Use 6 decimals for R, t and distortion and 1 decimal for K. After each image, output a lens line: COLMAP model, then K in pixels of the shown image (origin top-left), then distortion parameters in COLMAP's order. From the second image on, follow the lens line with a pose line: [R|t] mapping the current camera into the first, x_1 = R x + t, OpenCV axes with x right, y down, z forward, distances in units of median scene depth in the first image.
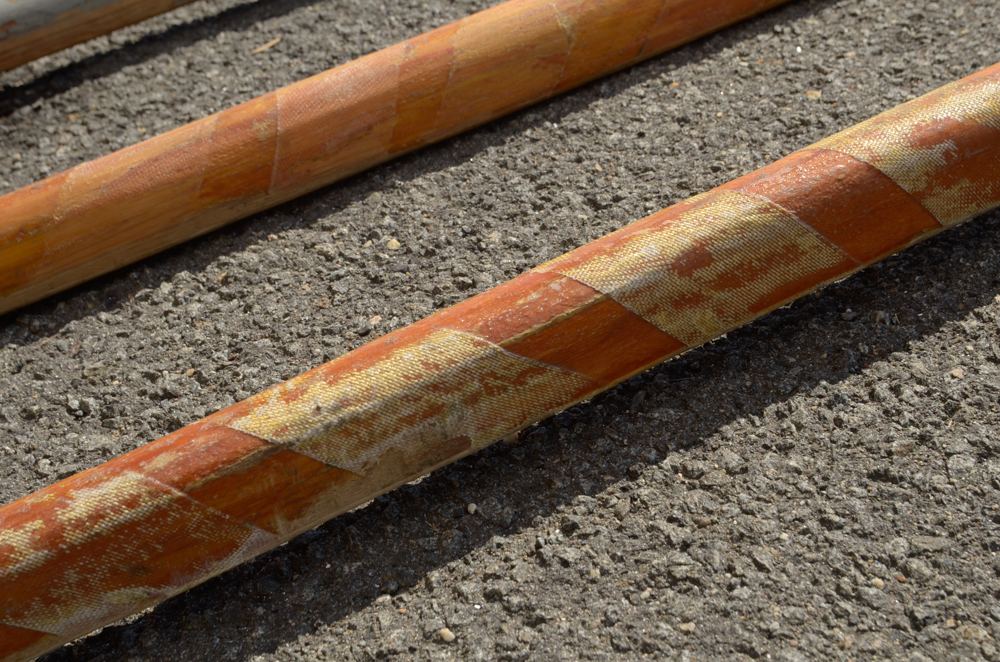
lens RADIAL K [[1448.5, 0, 502.0], [0, 1448.5, 334.7], [0, 0, 1]] dist [0.014288, 0.000000]
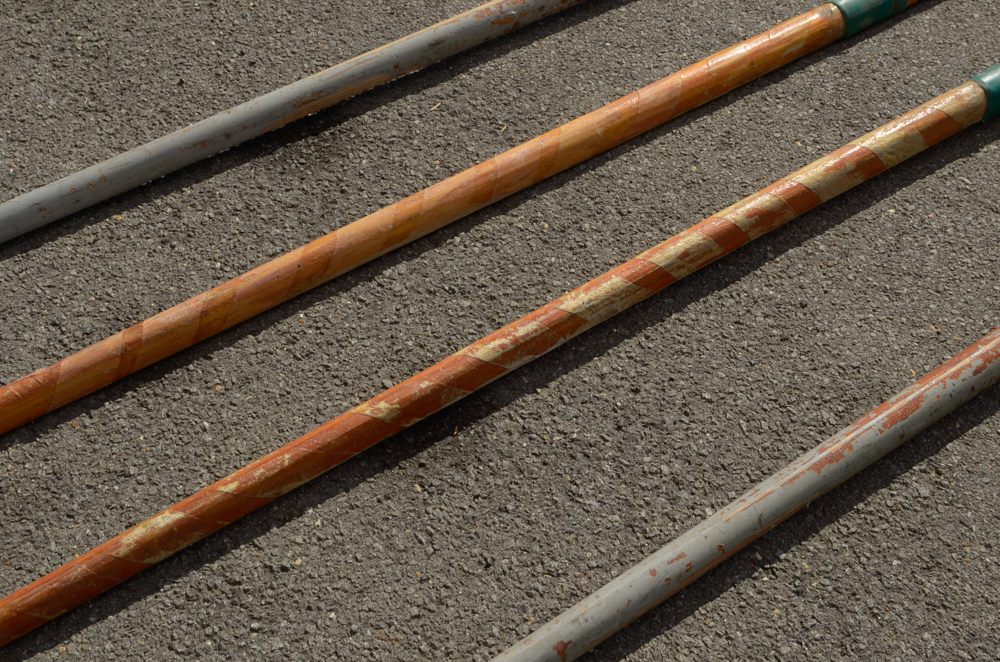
lens RADIAL K [[1287.0, 0, 499.6], [0, 1287.0, 329.3], [0, 0, 1]] dist [-0.011050, 0.000000]
pose [[0.972518, 0.001607, 0.232824, -0.930777], [-0.040479, 0.985915, 0.162276, -0.335228], [-0.229284, -0.167241, 0.958884, -1.676517]]
